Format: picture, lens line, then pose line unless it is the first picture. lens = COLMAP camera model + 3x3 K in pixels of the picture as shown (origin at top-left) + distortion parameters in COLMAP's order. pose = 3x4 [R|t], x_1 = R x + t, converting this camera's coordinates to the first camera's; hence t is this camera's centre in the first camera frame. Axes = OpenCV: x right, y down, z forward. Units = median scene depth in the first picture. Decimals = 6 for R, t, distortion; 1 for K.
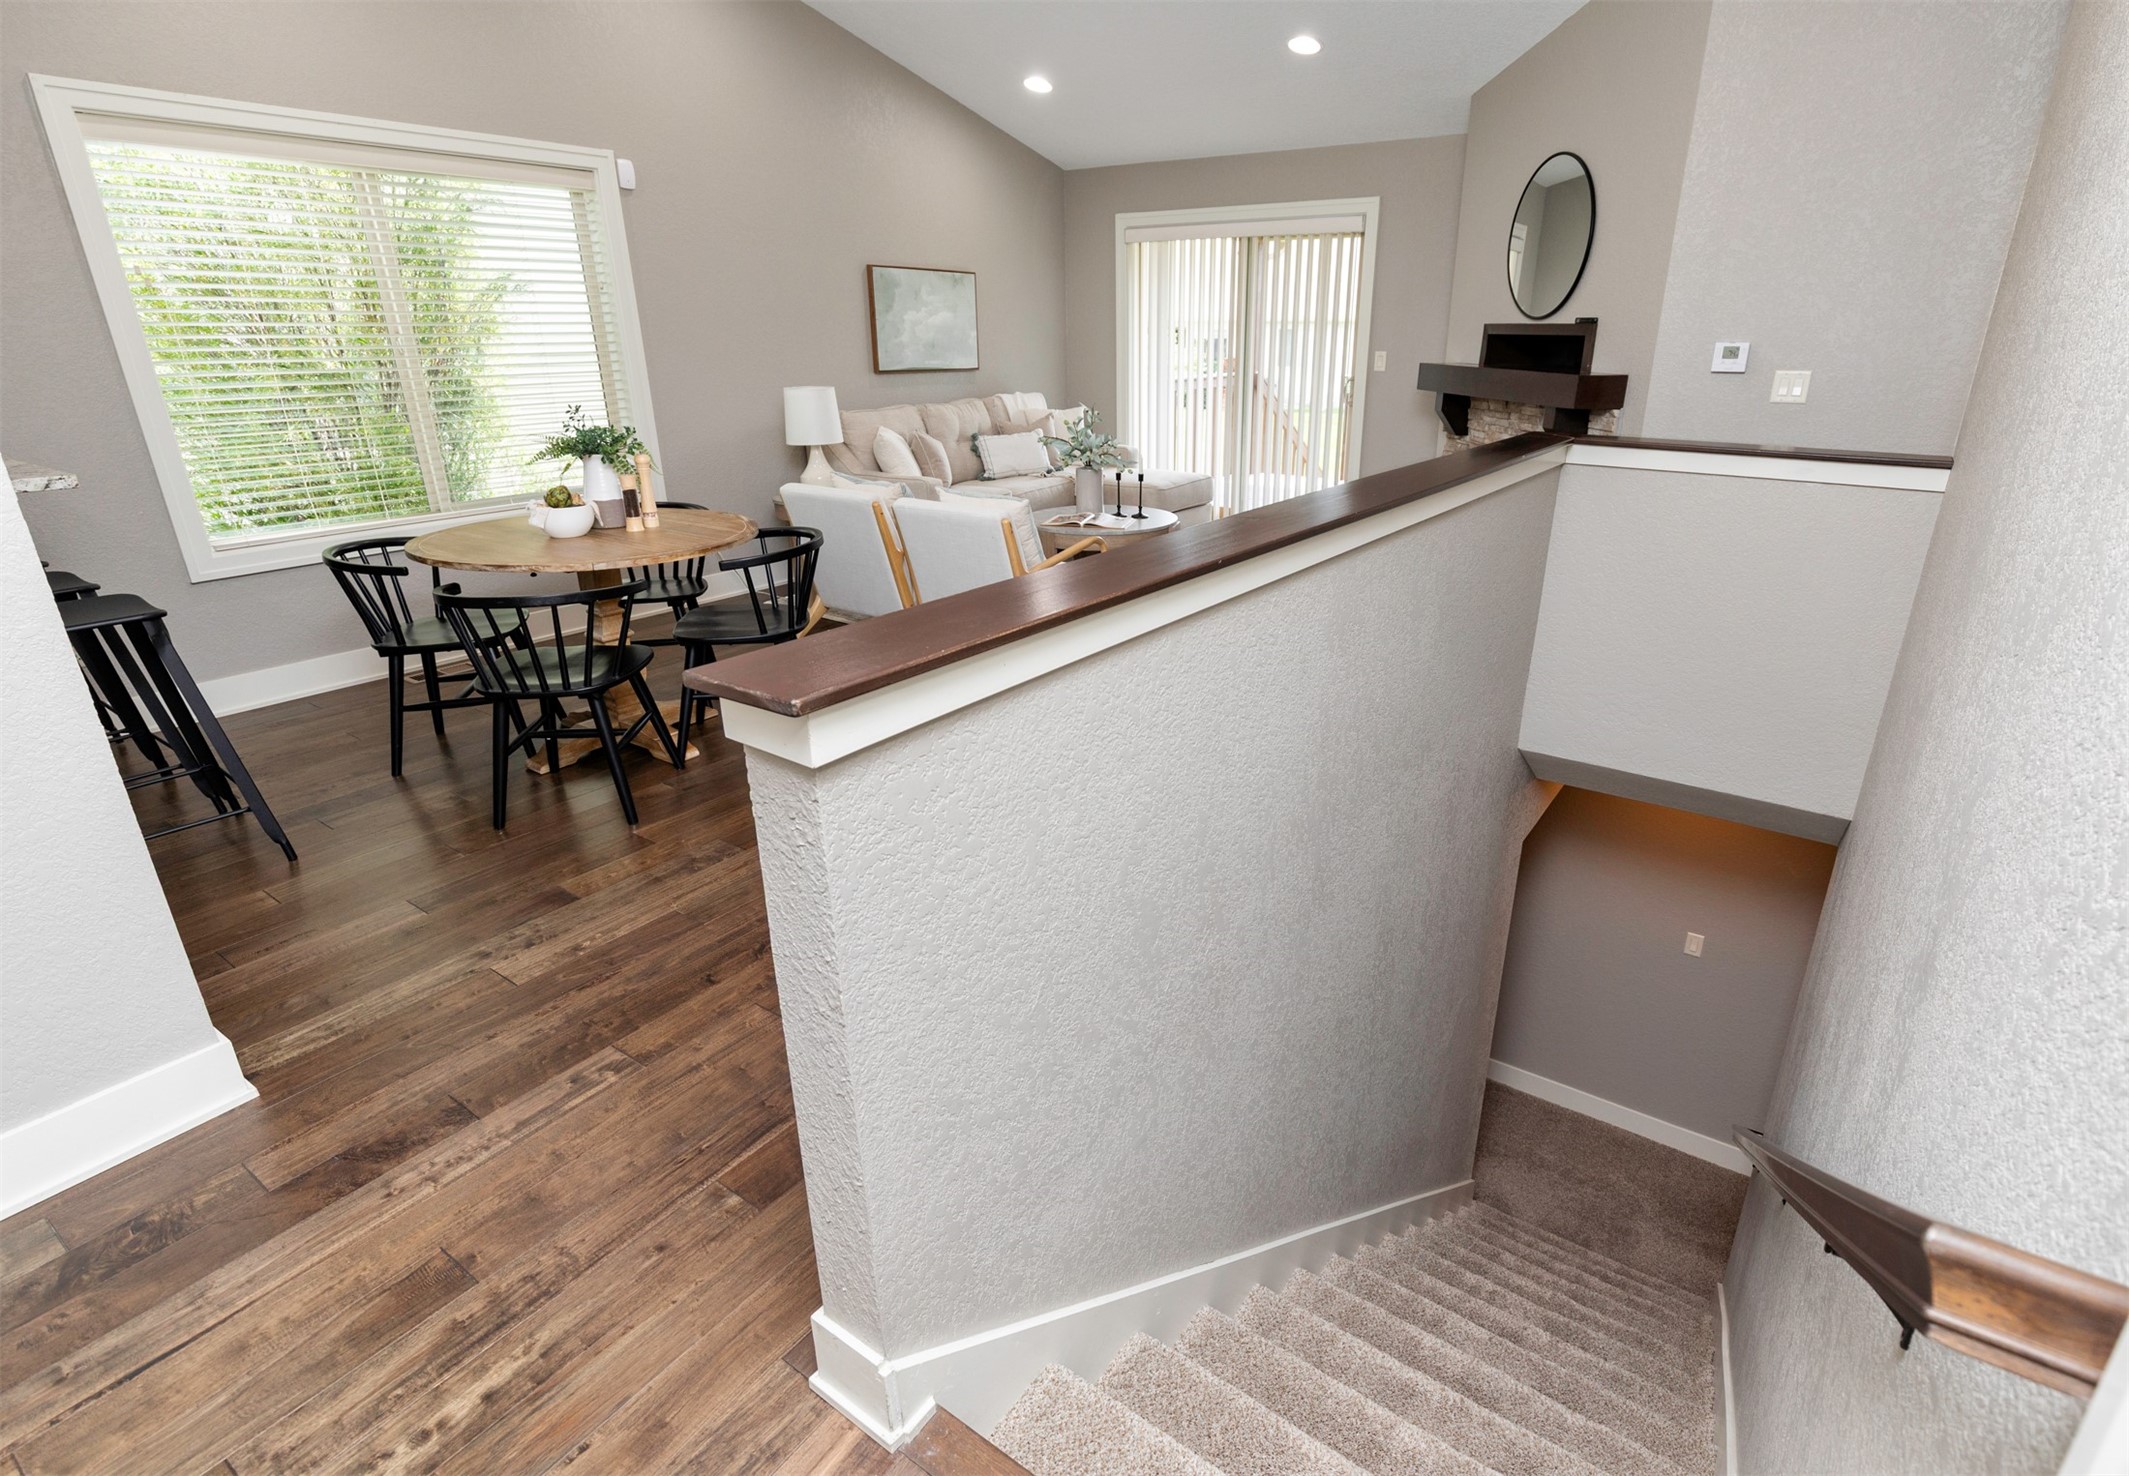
lens RADIAL K [[1043.6, 0, 1130.3], [0, 1043.6, 732.9], [0, 0, 1]] dist [-0.001030, -0.002864]
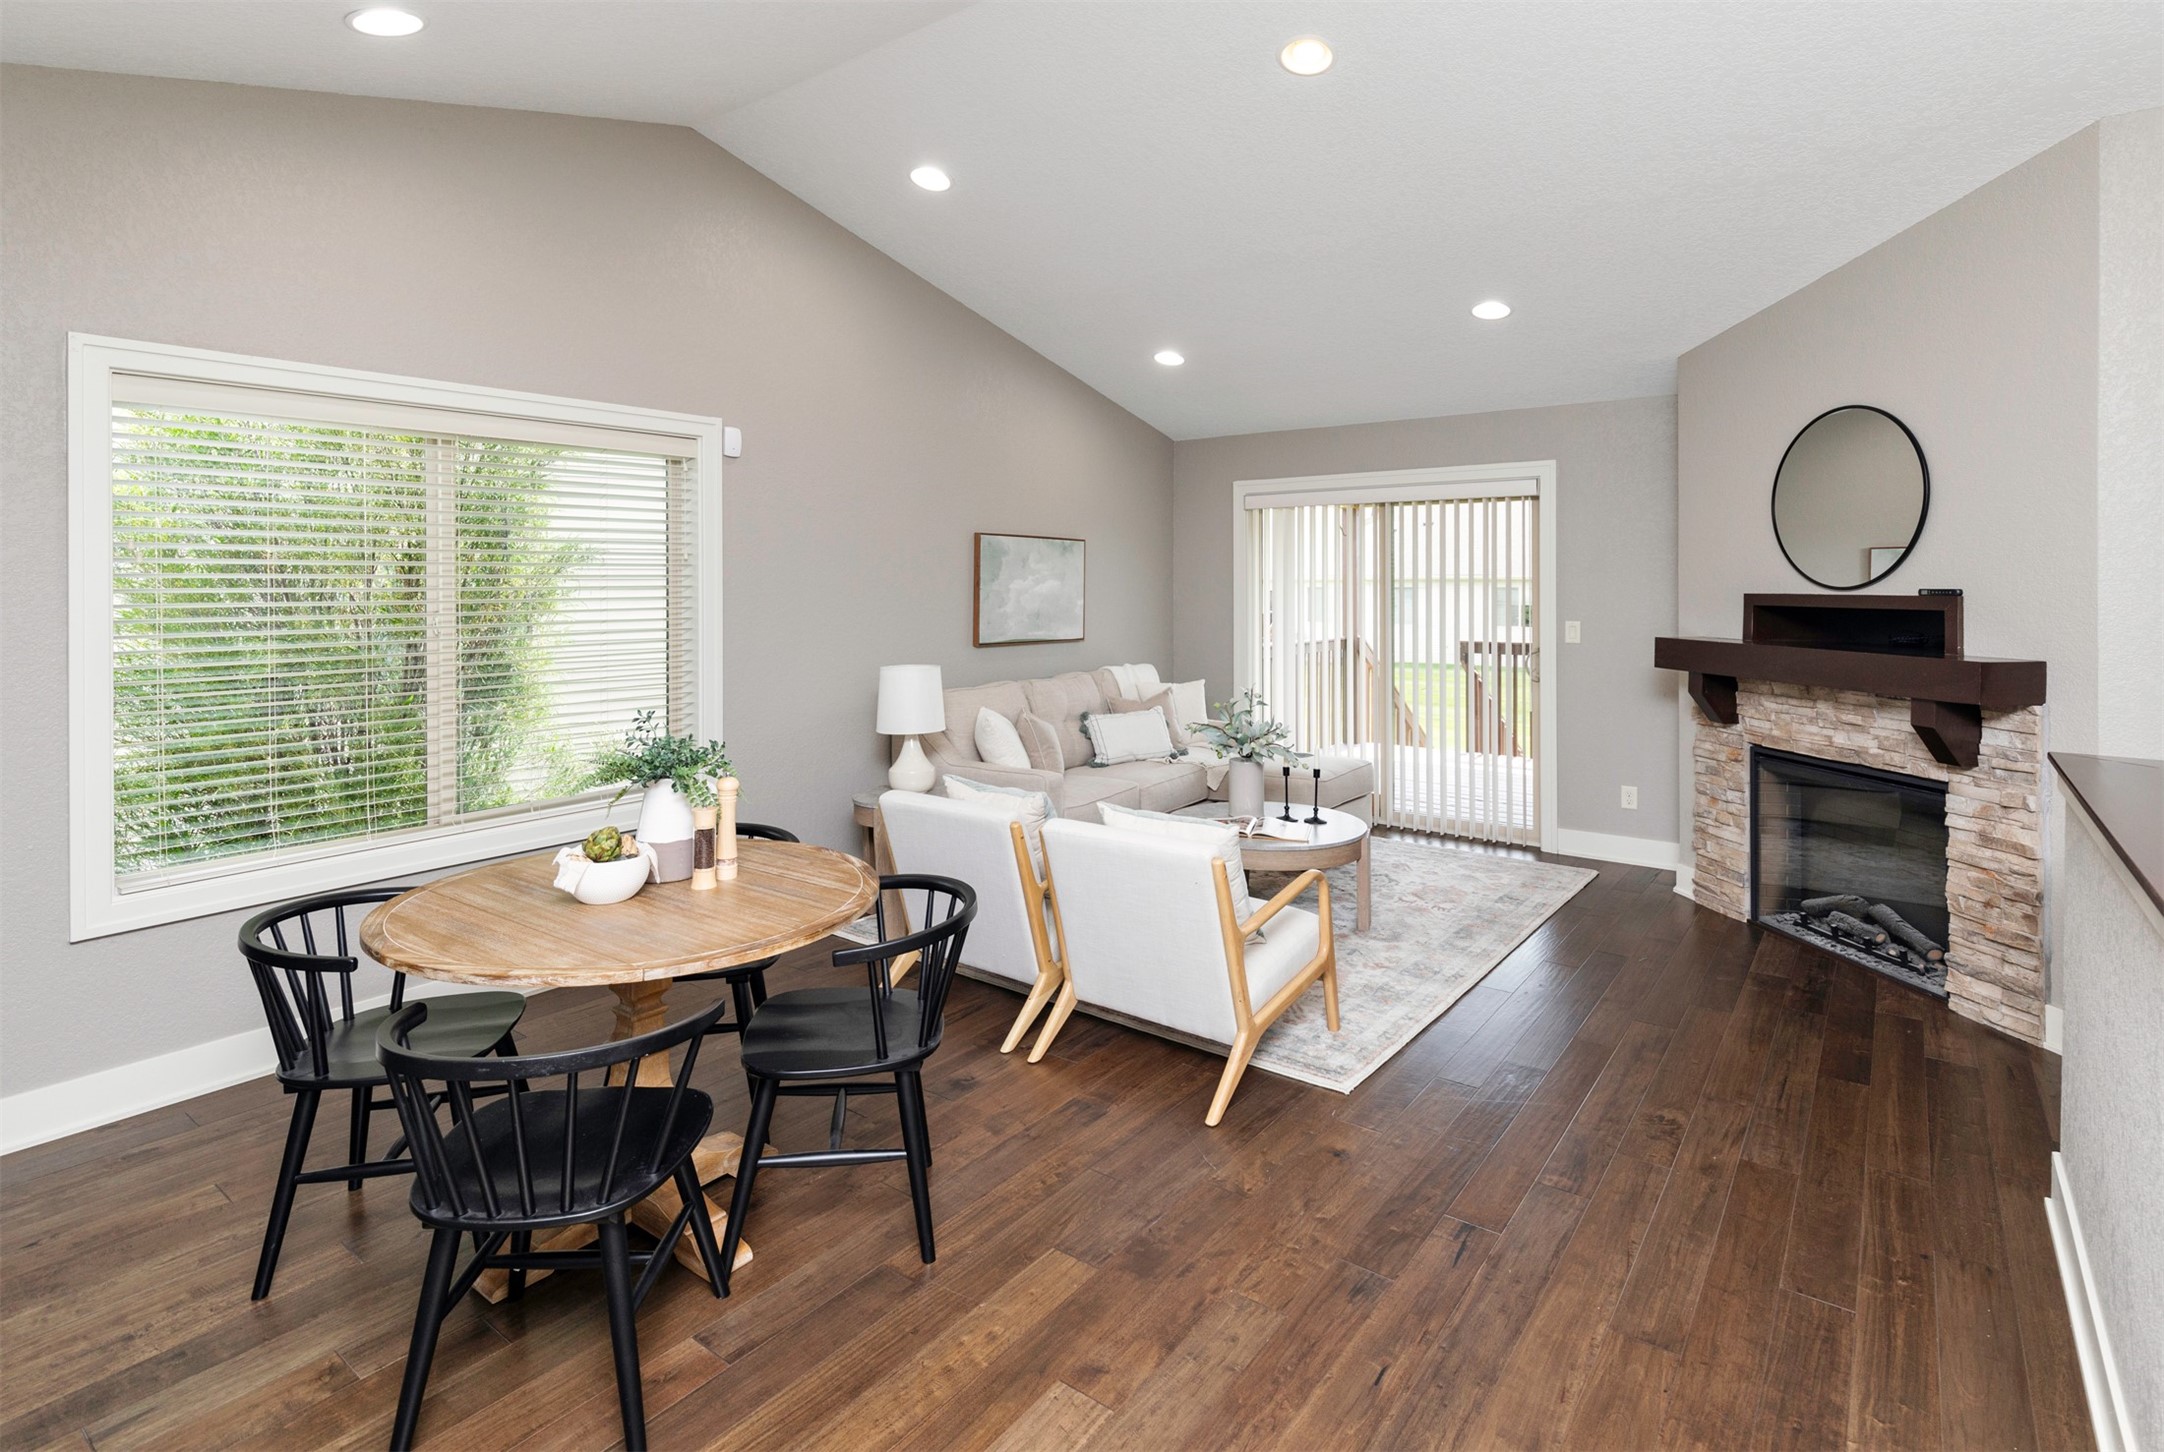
lens RADIAL K [[1044.8, 0, 1125.2], [0, 1044.8, 594.0], [0, 0, 1]] dist [-0.002688, 0.000172]
pose [[0.999935, -0.005577, -0.009945, -0.126203], [0.001703, 0.935464, -0.353418, -0.088041], [0.011274, 0.353378, 0.935413, 0.193378]]
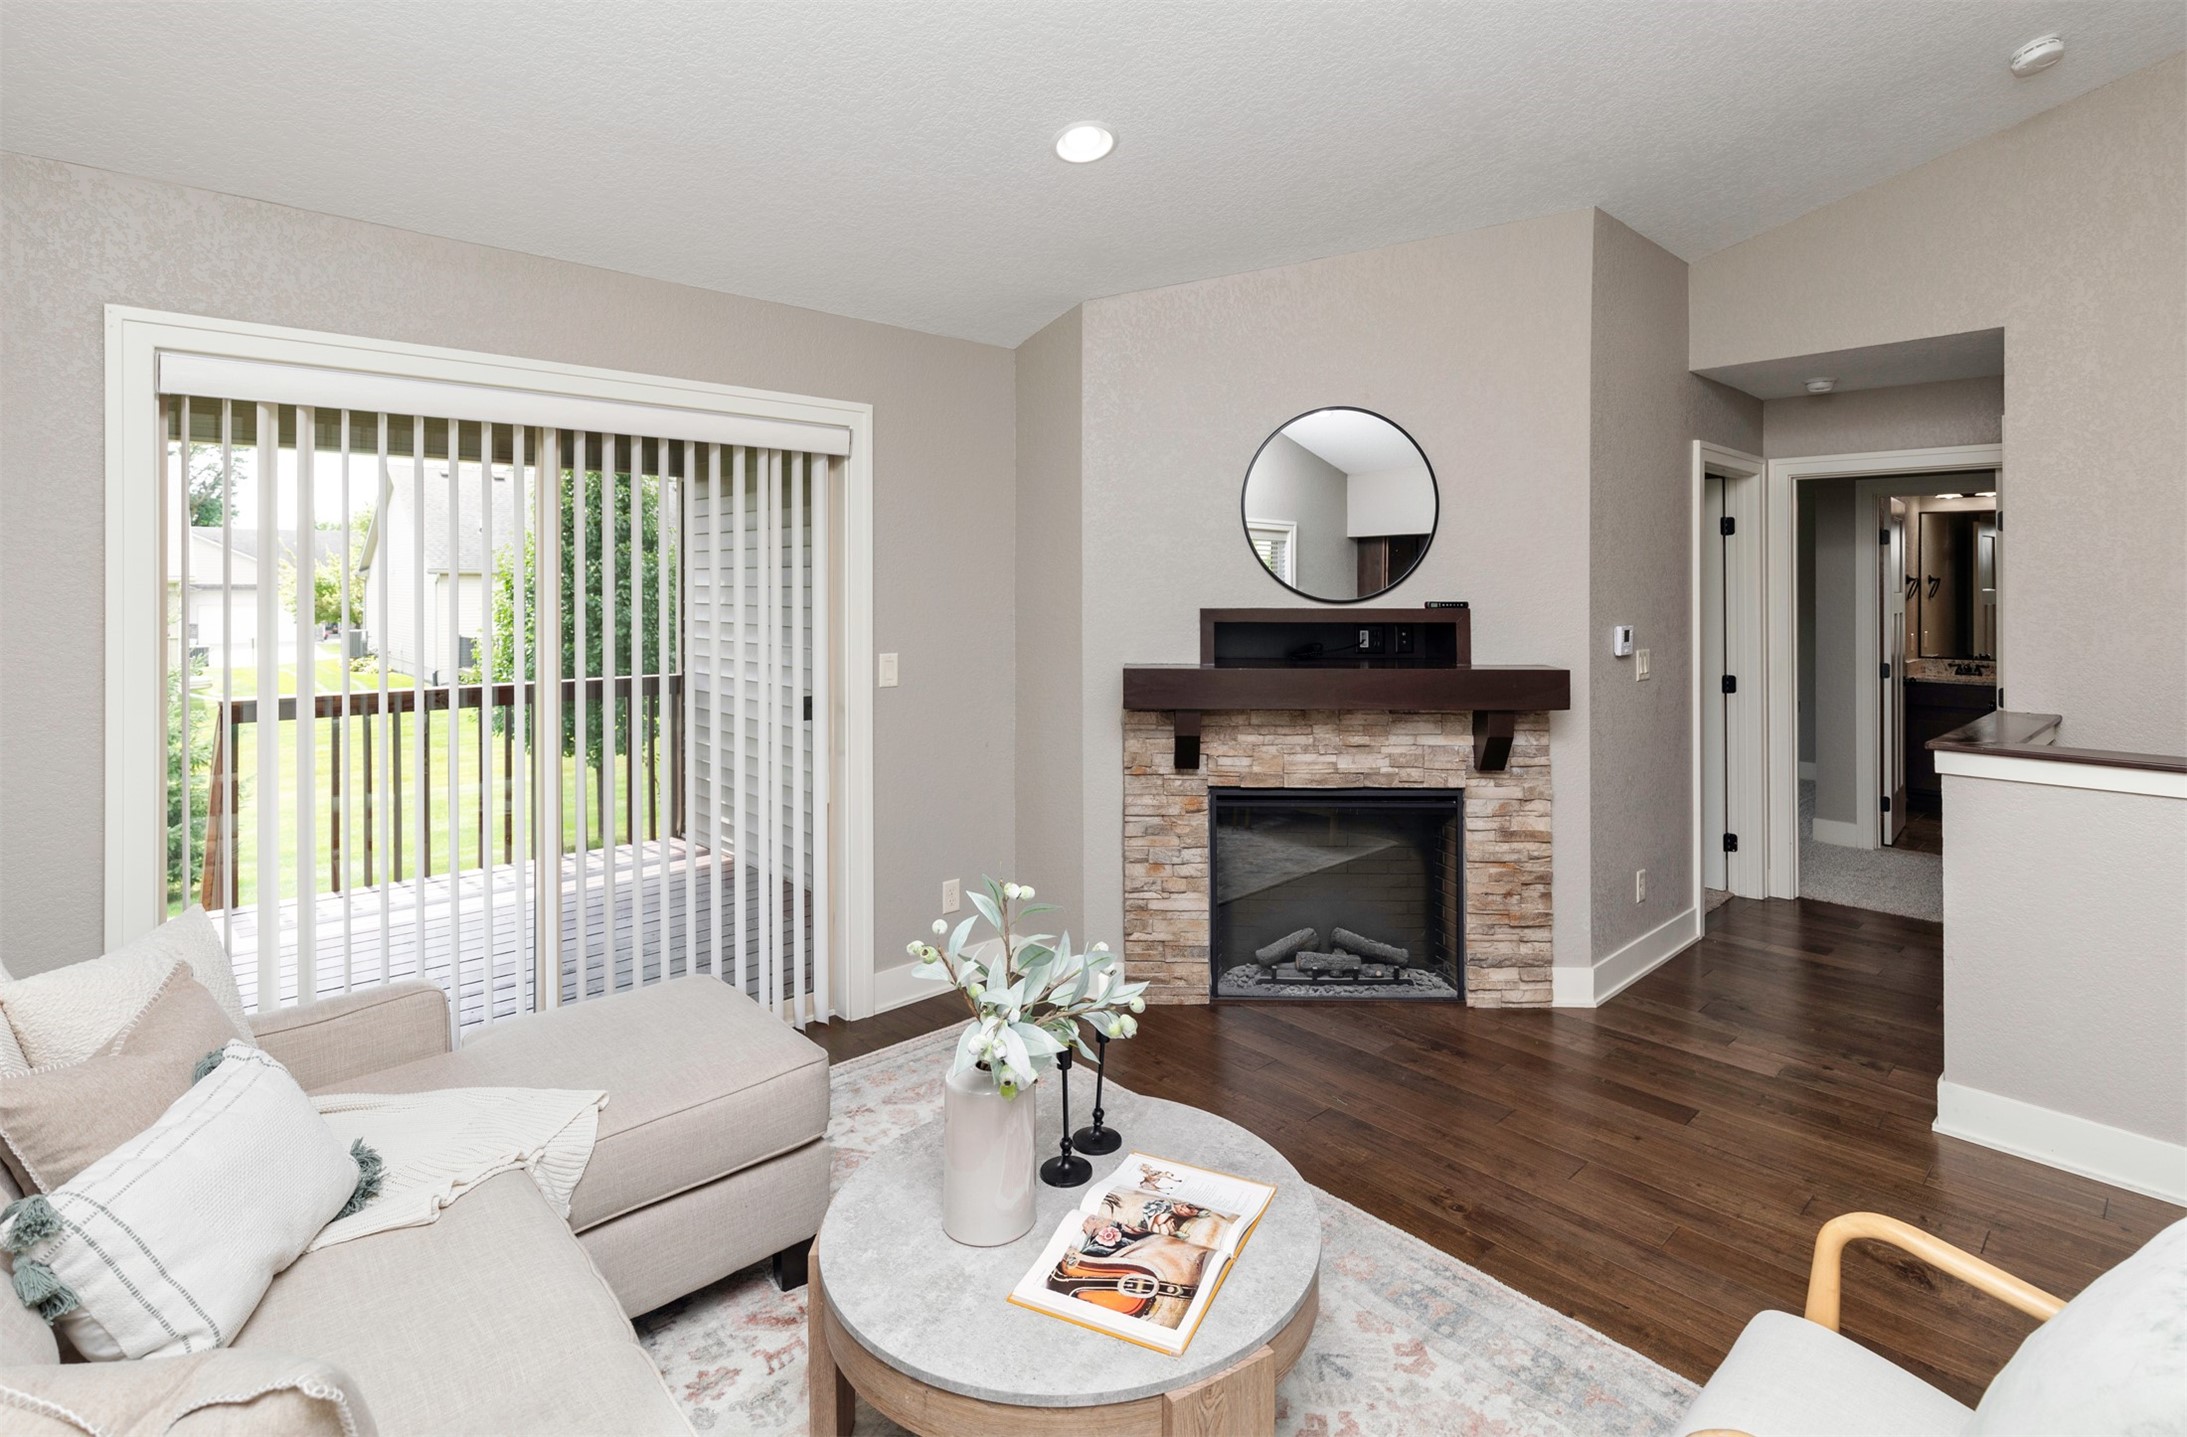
lens RADIAL K [[1055.9, 0, 985.3], [0, 1055.9, 572.8], [0, 0, 1]] dist [-0.002688, 0.000172]
pose [[0.205442, 0.000042, 0.978669, -0.327969], [0.355626, 0.931639, -0.074693, -0.363621], [-0.911770, 0.363385, 0.191383, 0.870484]]
